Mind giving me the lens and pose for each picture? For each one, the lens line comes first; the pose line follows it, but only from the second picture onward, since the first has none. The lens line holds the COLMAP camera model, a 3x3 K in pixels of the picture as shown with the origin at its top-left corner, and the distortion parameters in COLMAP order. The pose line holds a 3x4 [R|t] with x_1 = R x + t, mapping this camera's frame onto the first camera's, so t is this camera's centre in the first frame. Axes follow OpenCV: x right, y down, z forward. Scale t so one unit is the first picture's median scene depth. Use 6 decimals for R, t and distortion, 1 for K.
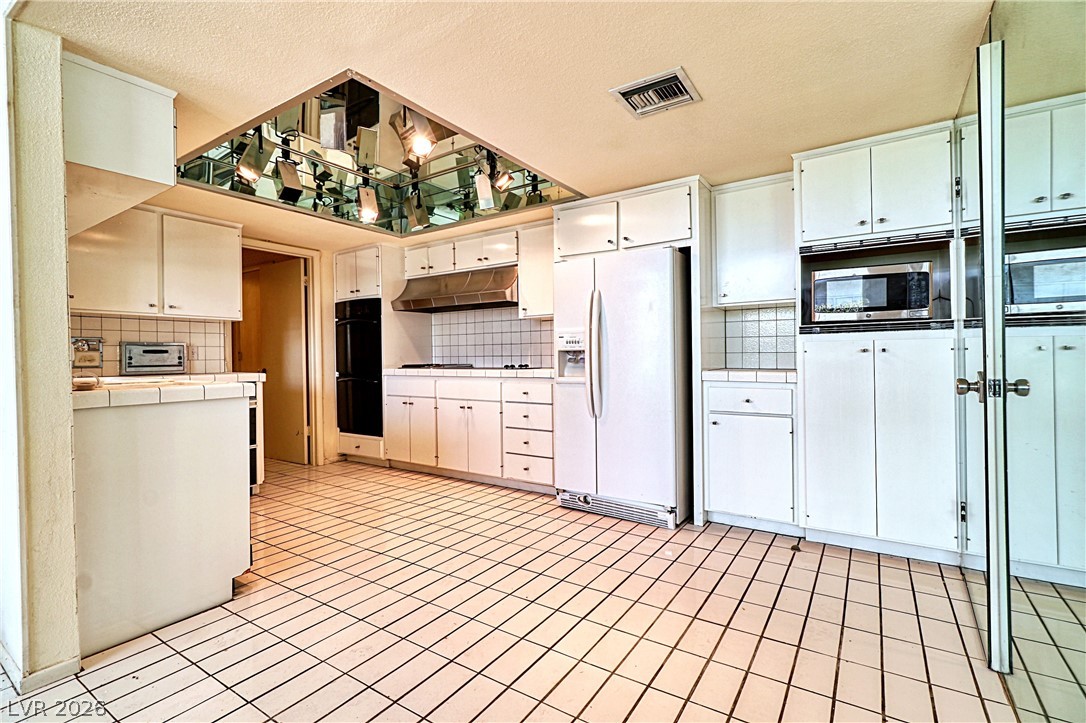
lens RADIAL K [[499.7, 0, 535.7], [0, 499.7, 356.6], [0, 0, 1]] dist [0.003764, -0.002235]
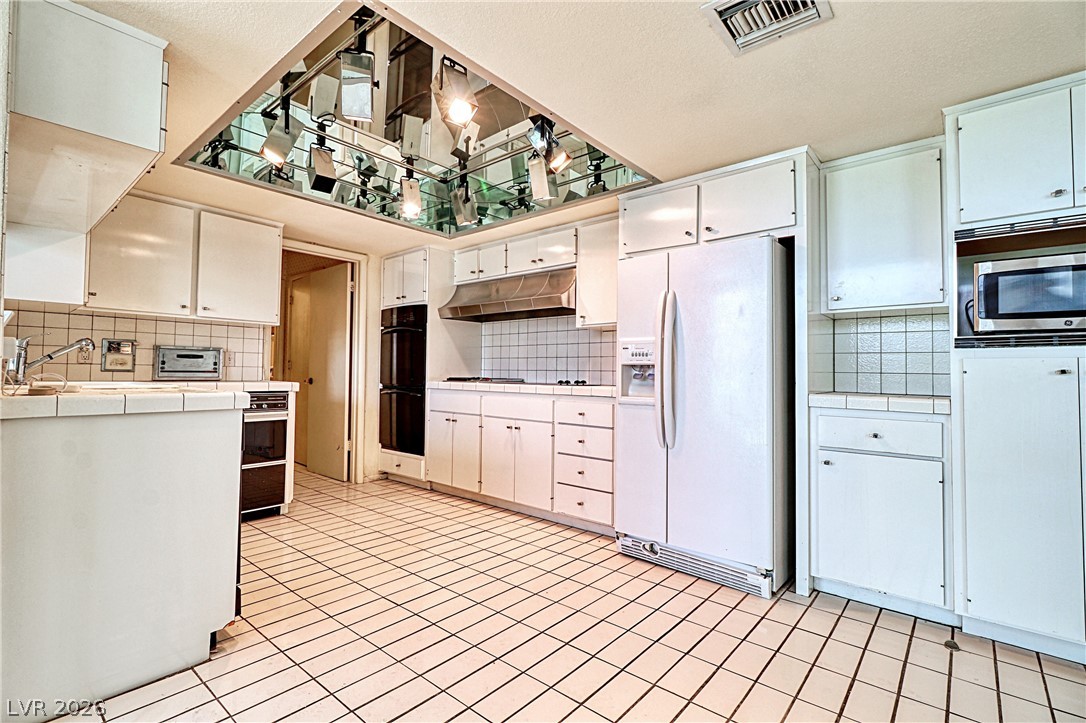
lens RADIAL K [[499.7, 0, 535.4], [0, 499.7, 357.3], [0, 0, 1]] dist [0.003764, -0.002235]
pose [[0.992425, 0.021148, -0.121016, 0.003013], [-0.025141, 0.999185, -0.031565, 0.005923], [0.120250, 0.034368, 0.992149, 0.156544]]
